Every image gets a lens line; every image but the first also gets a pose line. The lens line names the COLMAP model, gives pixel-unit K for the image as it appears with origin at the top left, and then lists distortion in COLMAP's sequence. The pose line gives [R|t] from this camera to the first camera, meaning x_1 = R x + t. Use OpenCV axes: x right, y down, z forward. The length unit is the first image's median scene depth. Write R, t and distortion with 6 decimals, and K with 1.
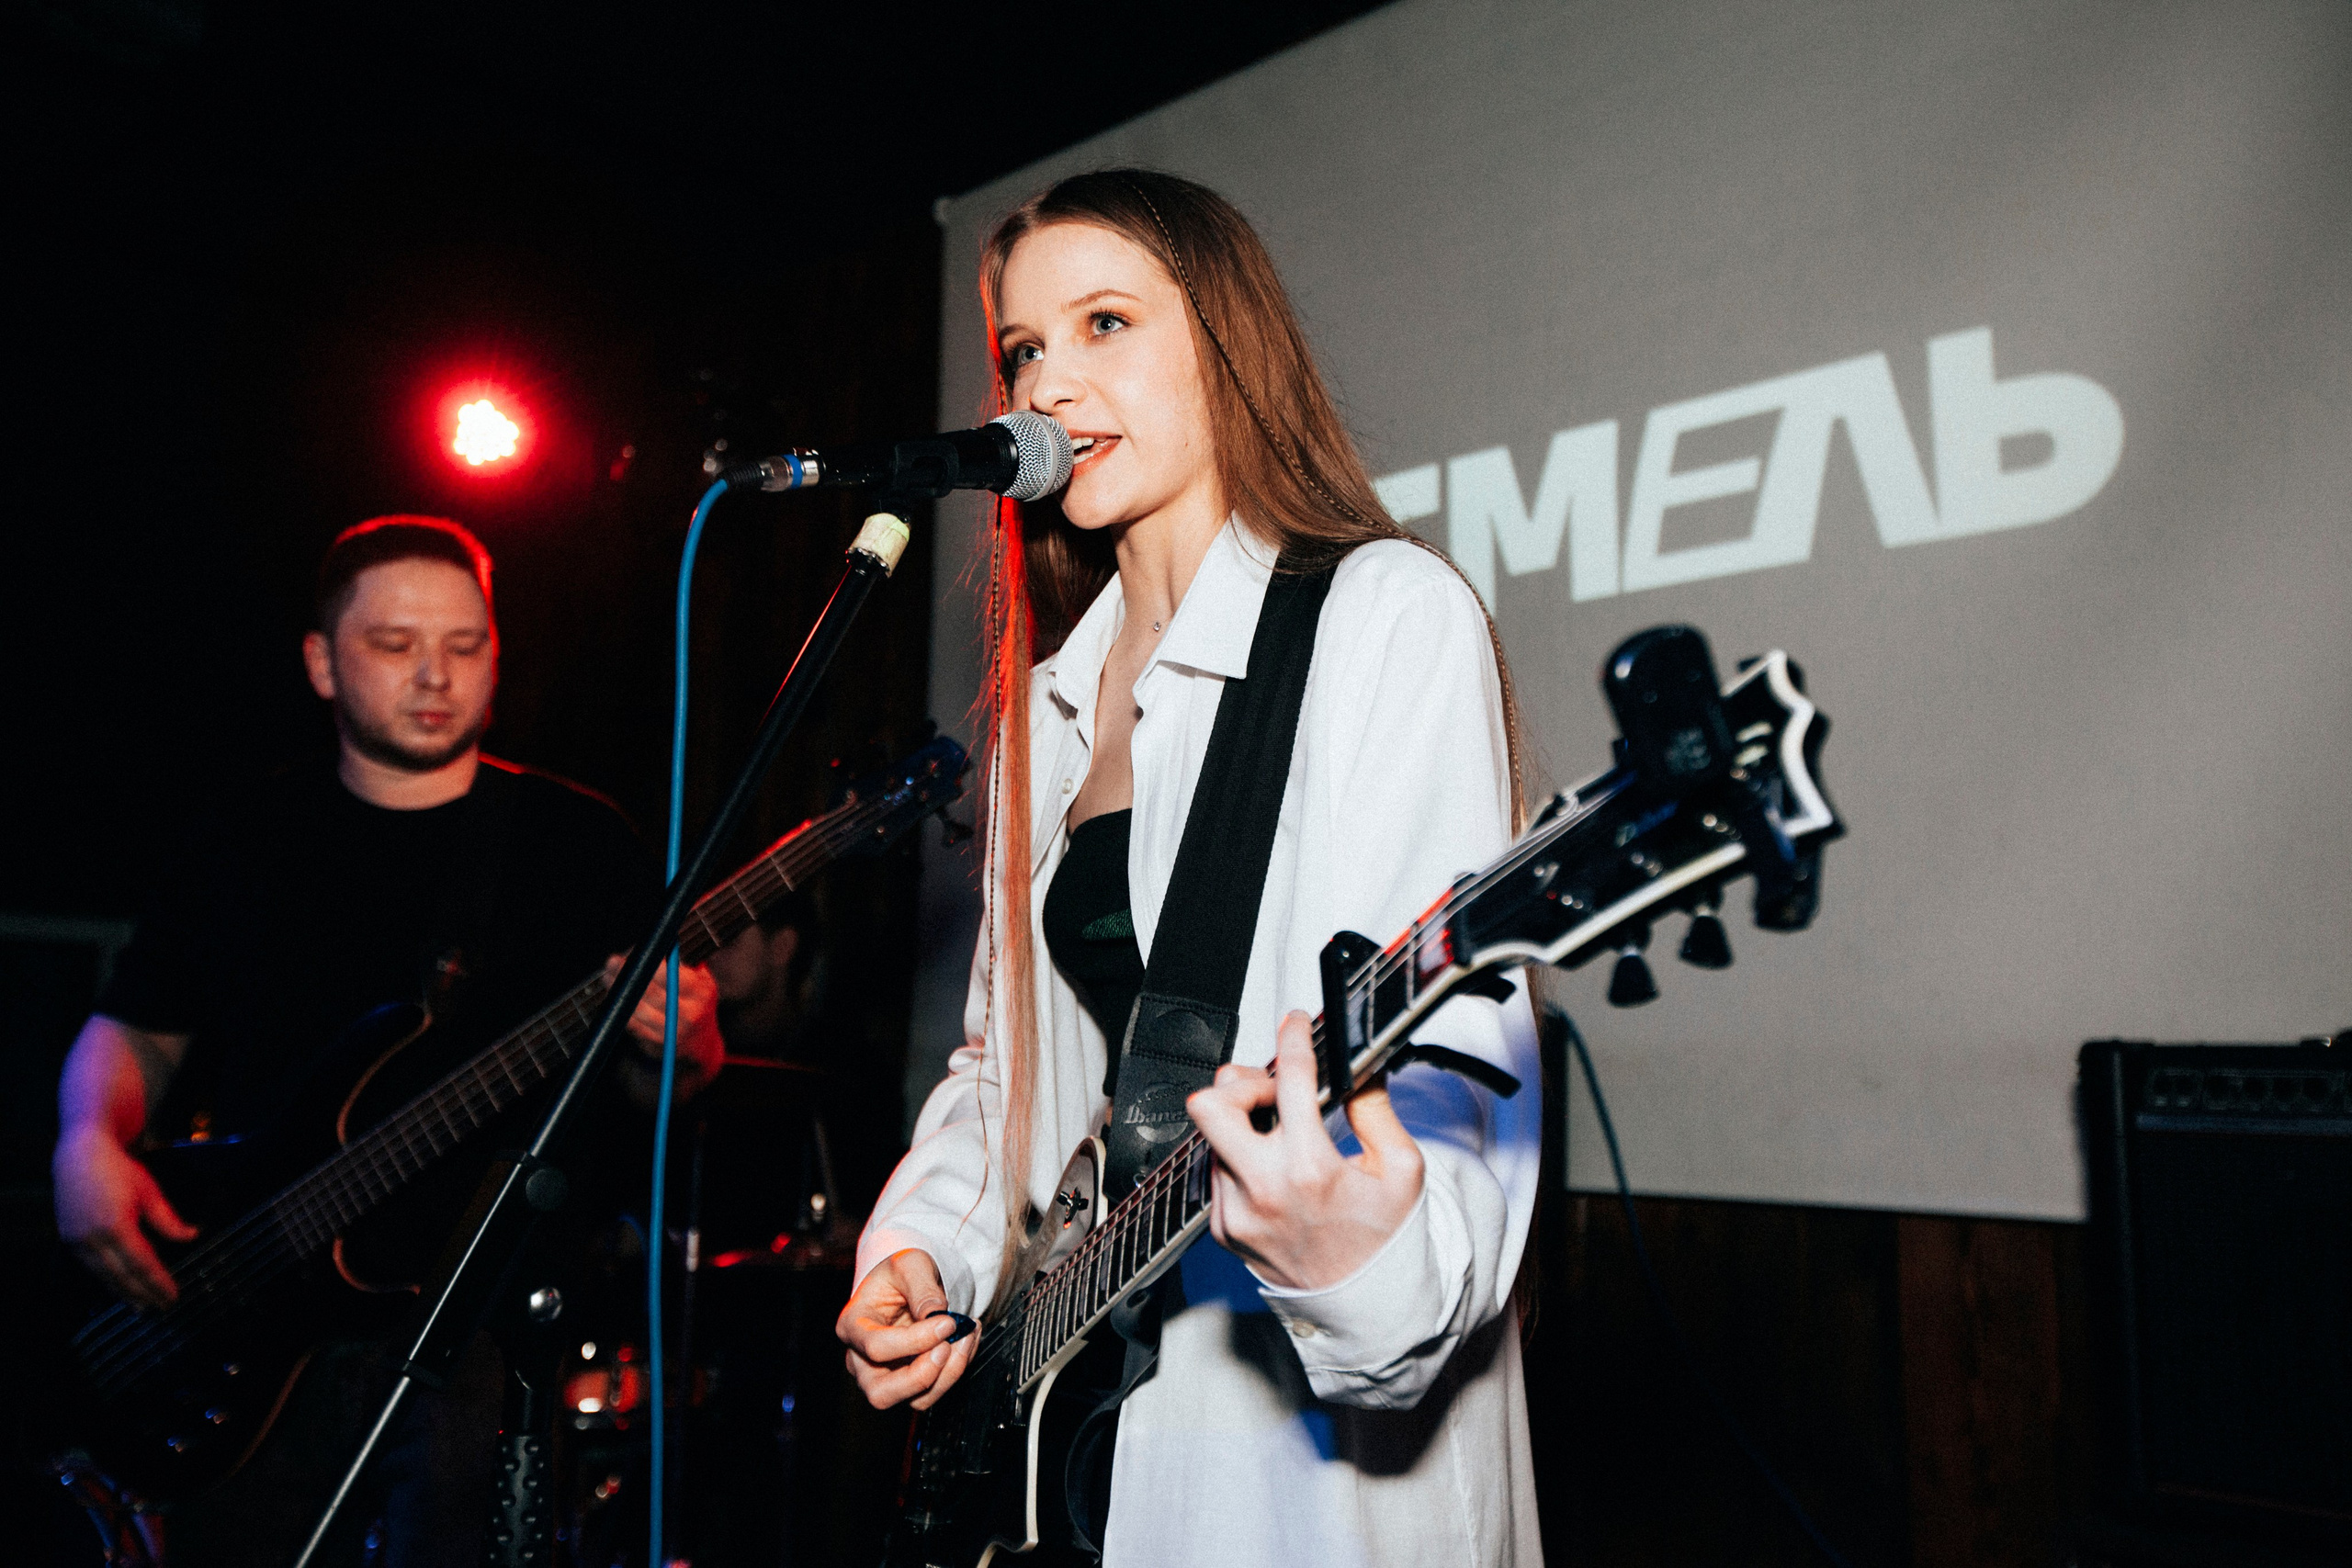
lens RADIAL K [[2188.5, 0, 1311.9], [0, 2188.5, 781.3], [0, 0, 1]] dist [0.008101, 0.020526]
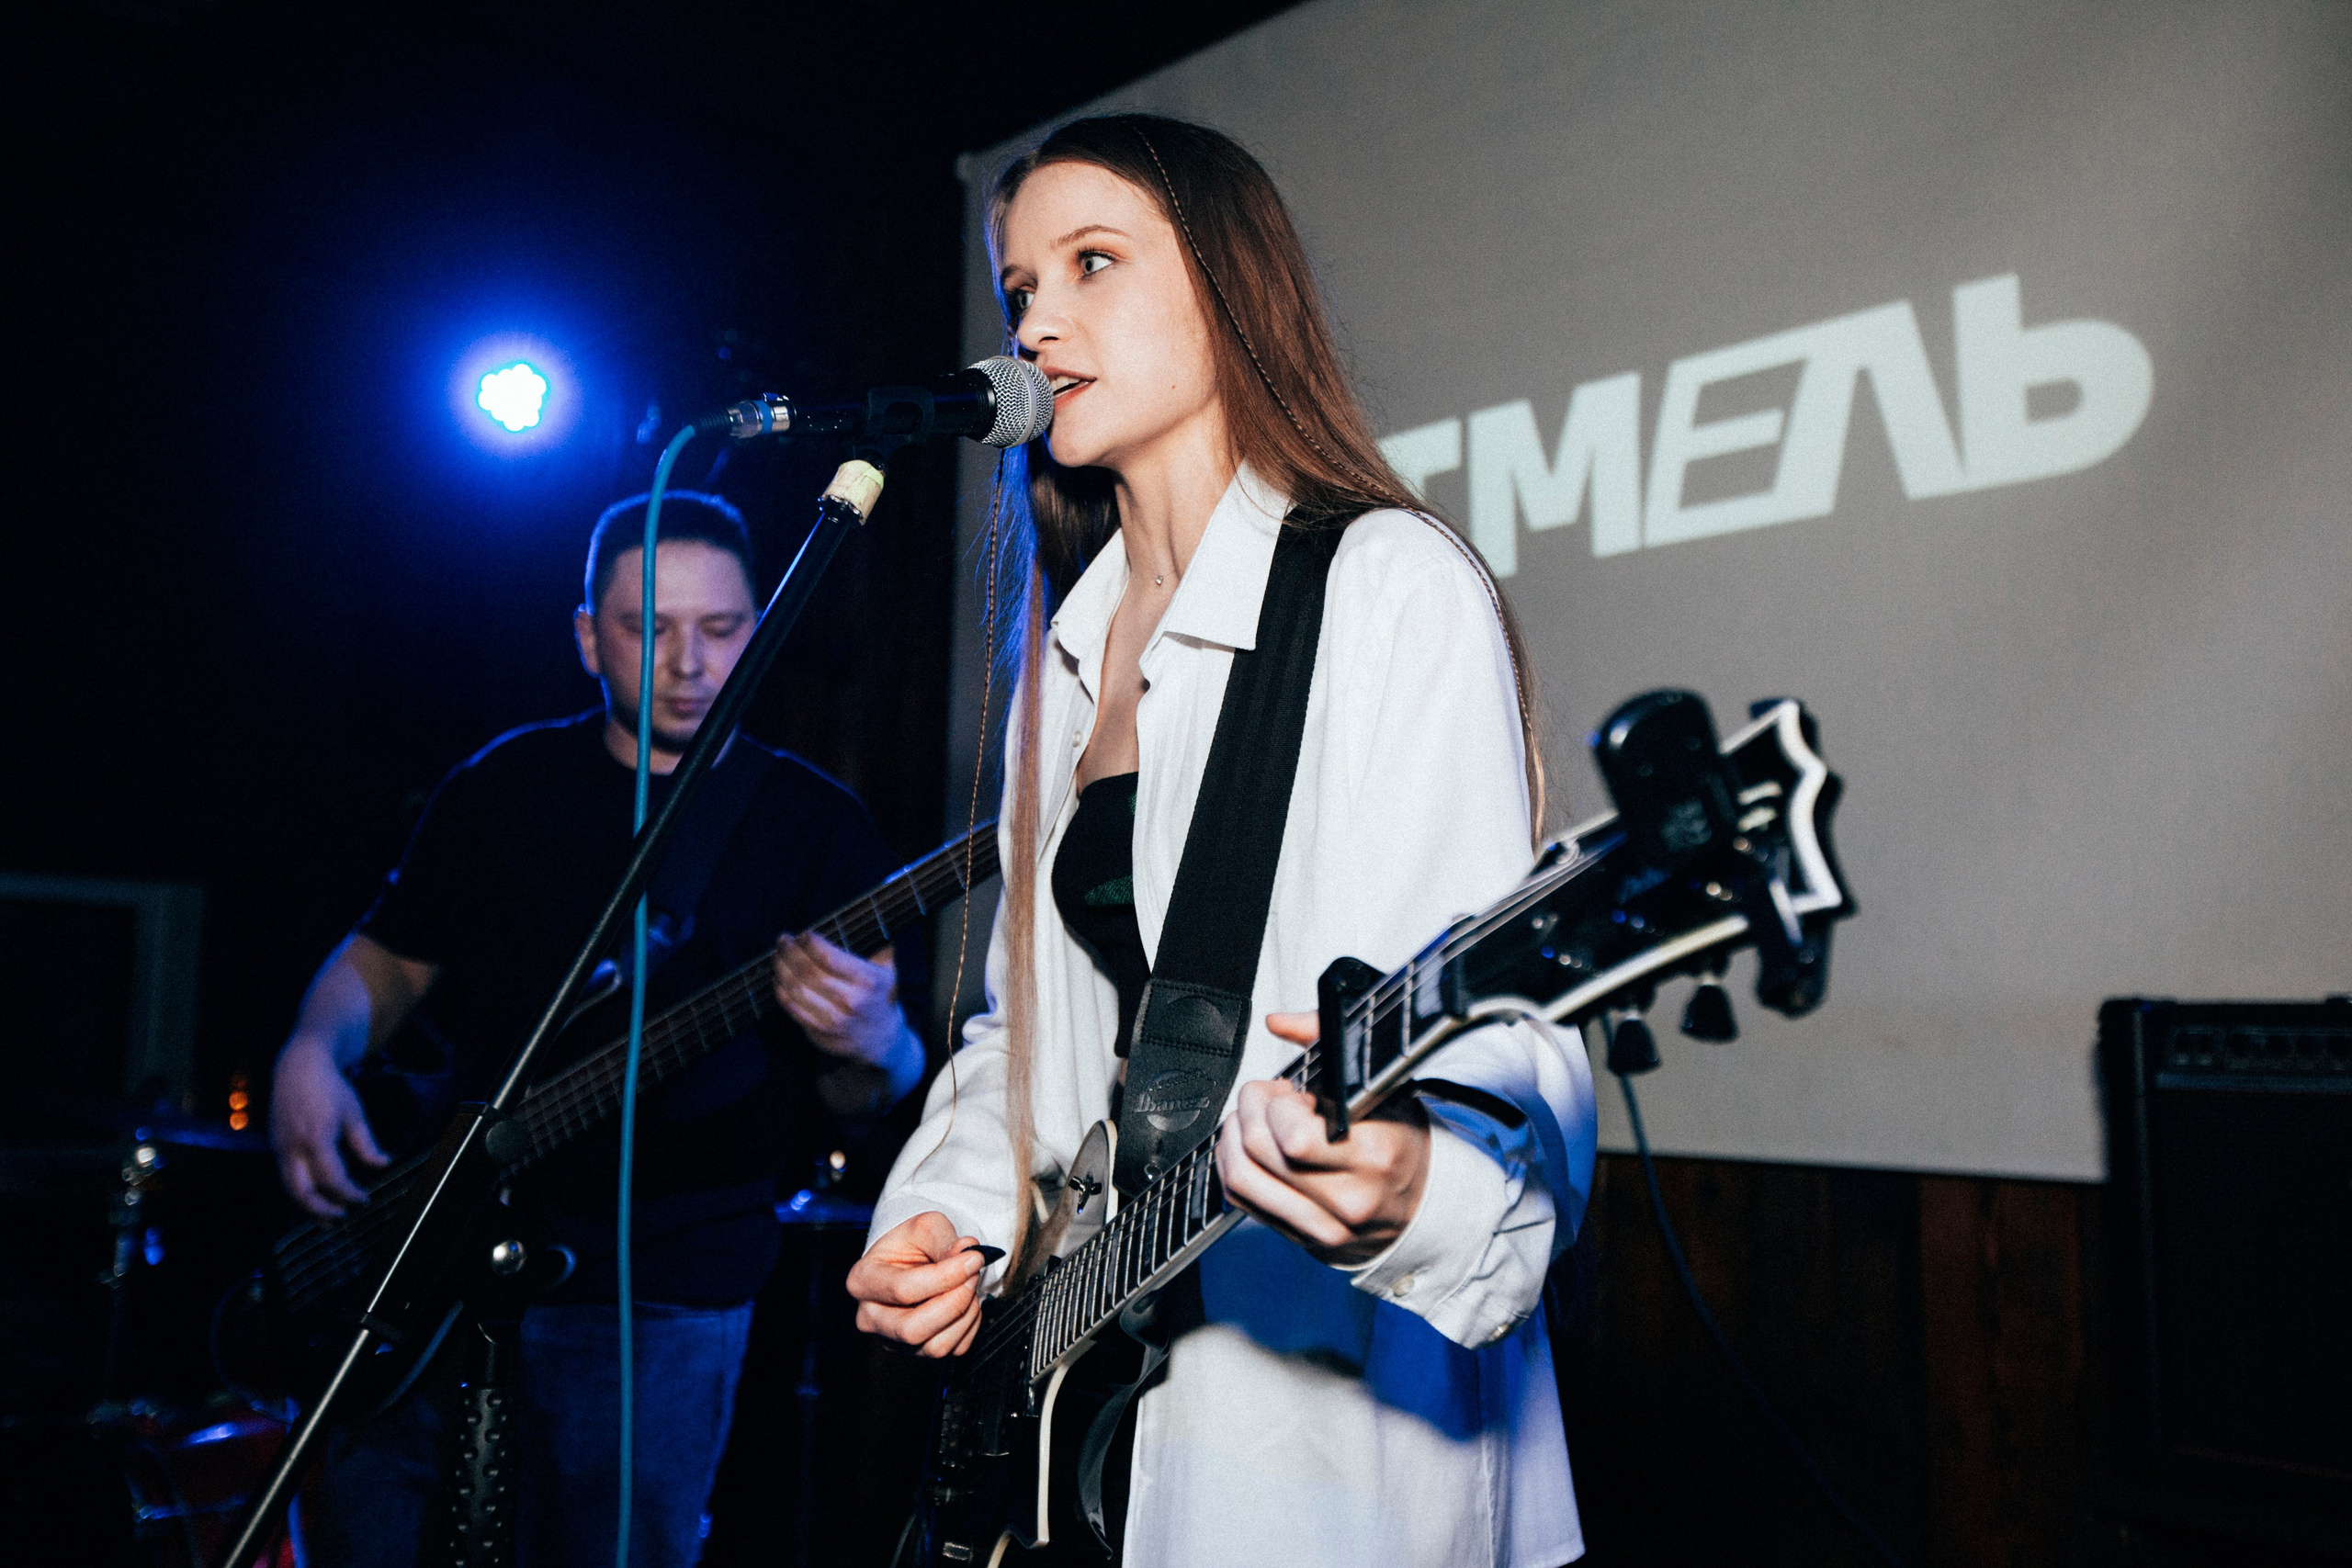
lens RADIAL K [[2188.5, 0, 1311.9], [0, 2188.5, 781.3], [0, 0, 1]] dist [0.008101, 0.020526]
pose [[0.999752, -0.002136, -0.022160, 0.017354], [0.002491, 0.999868, 0.016031, 0.003907], [0.022123, -0.016082, 0.999626, 0.009344]]
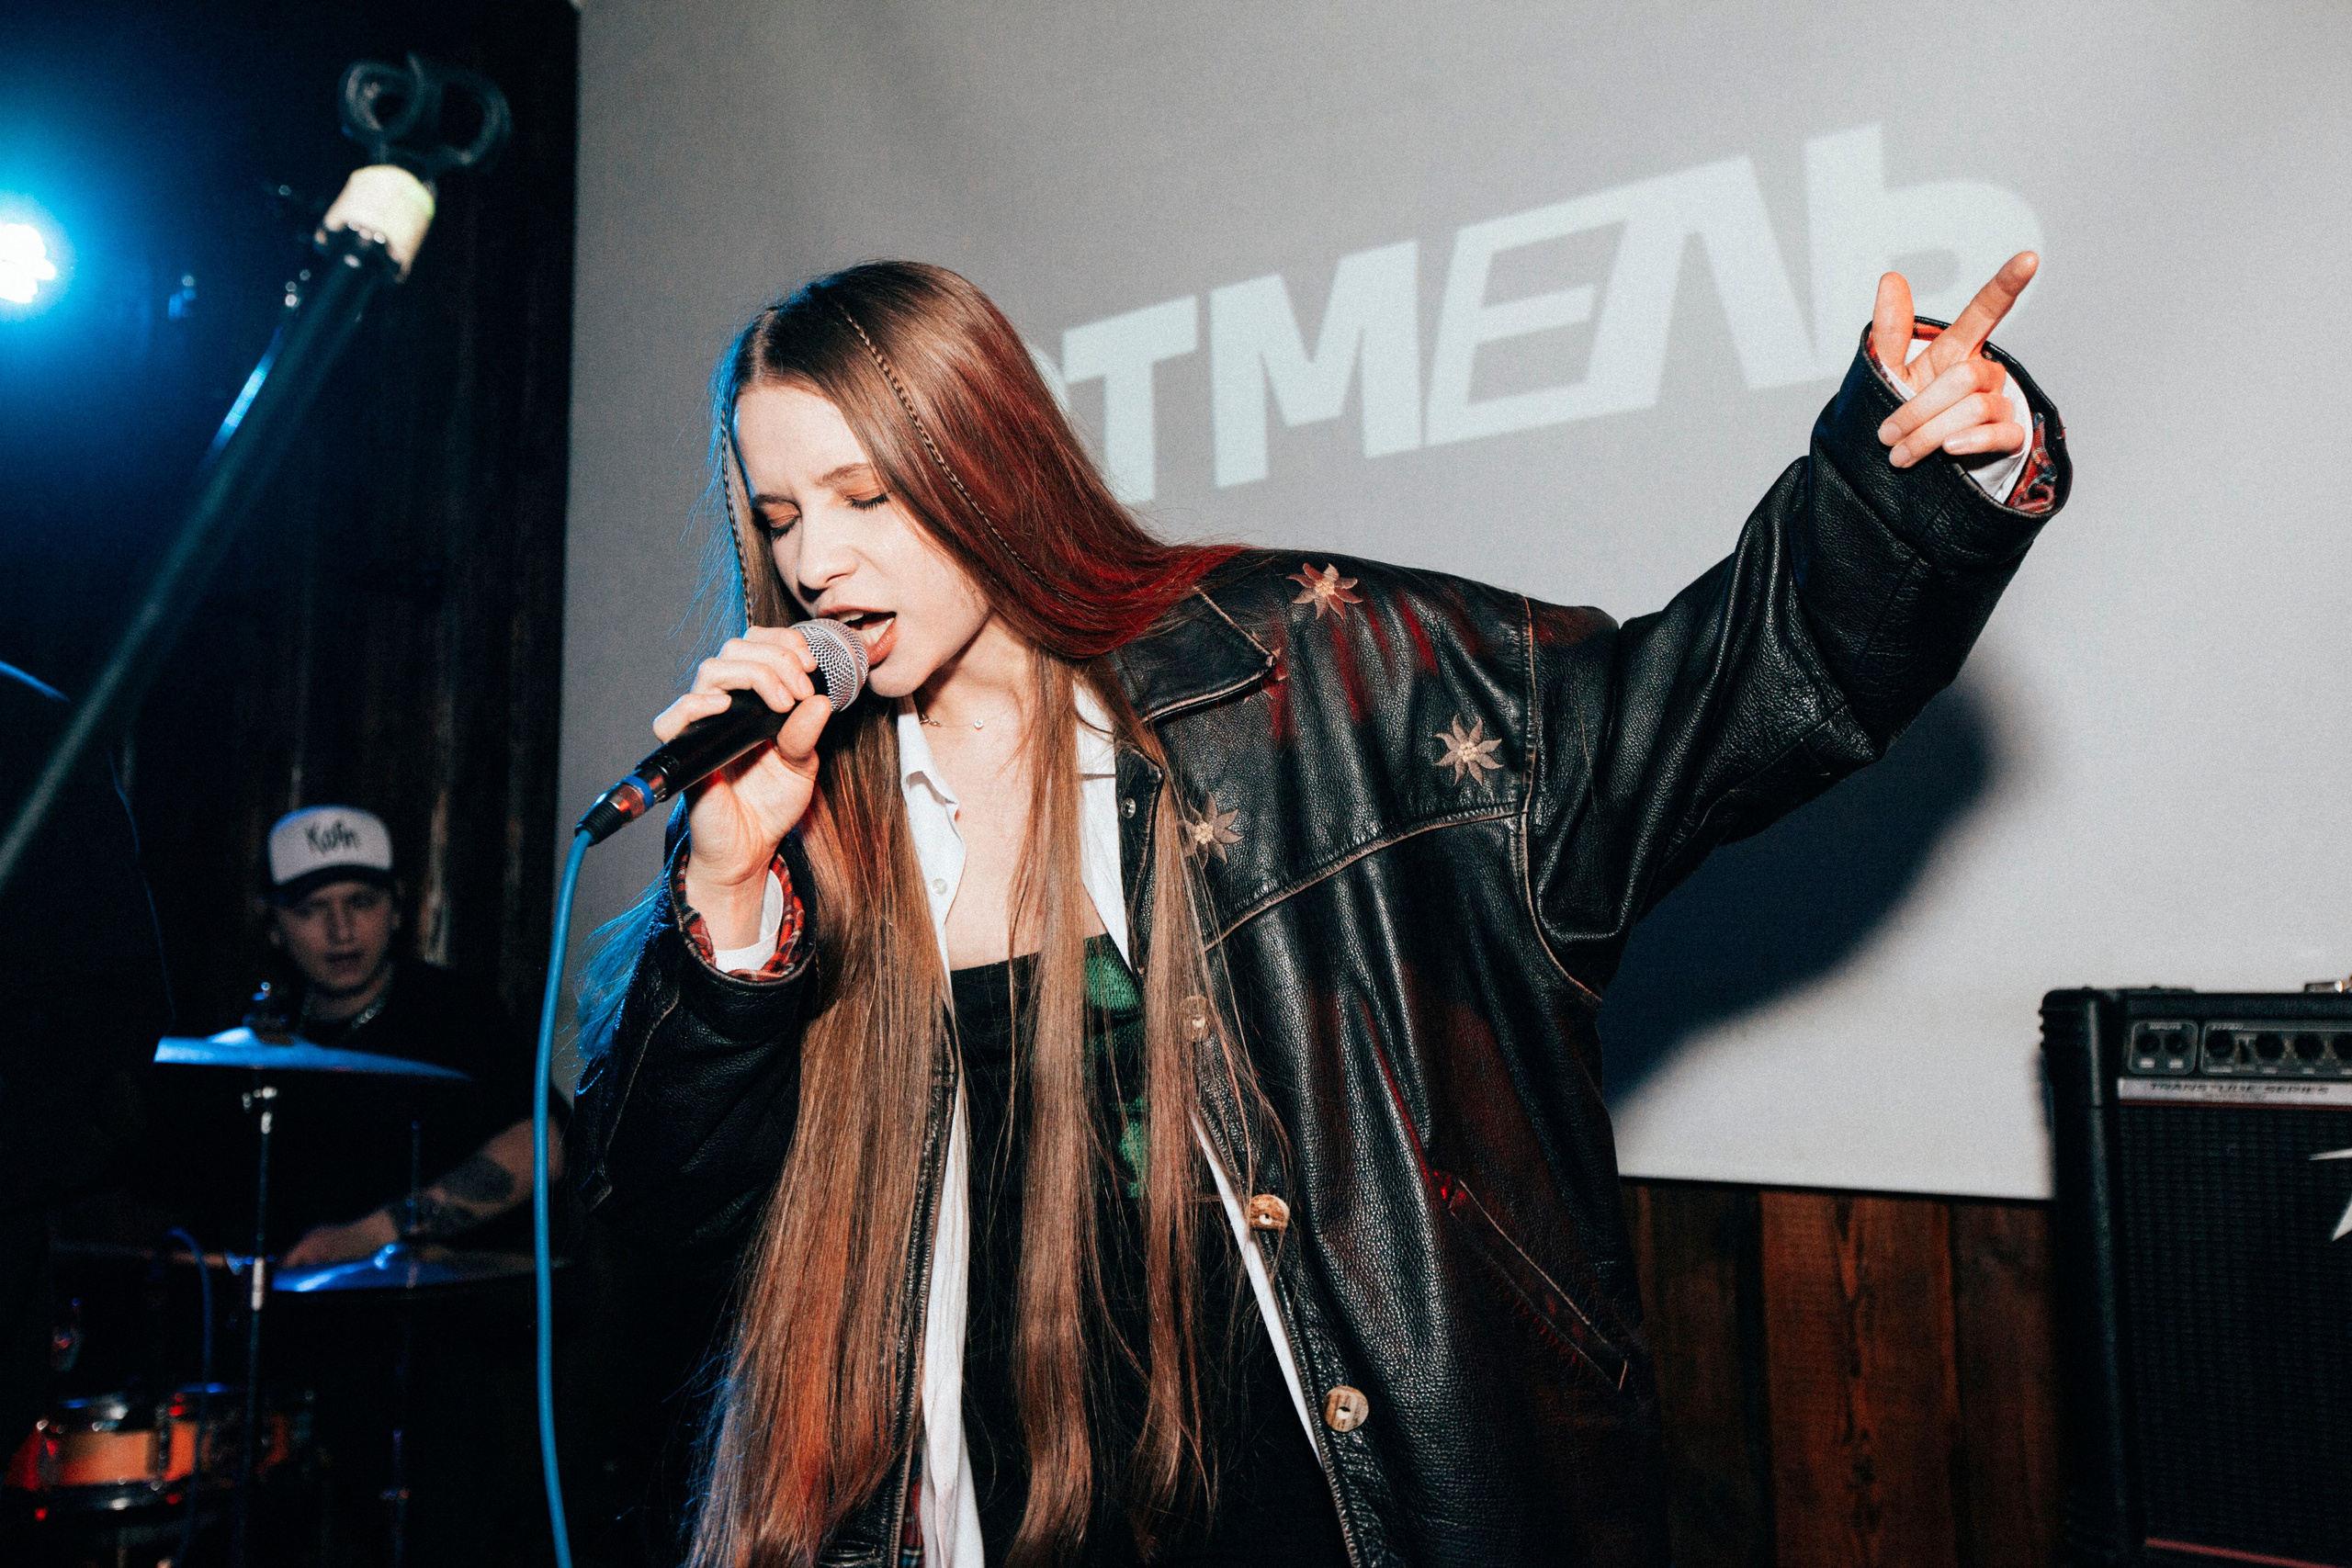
lens RADIAL K [[2188.5, 0, 1311.9], [0, 2188.5, 781.3], [0, 0, 1]] dist [0.008101, 0.020526]
pose [[0.990454, -0.009224, 0.137534, -0.021500], [0.003708, 0.999180, 0.040310, 0.008510], [-0.137793, -0.039415, 0.989677, 0.226576]]
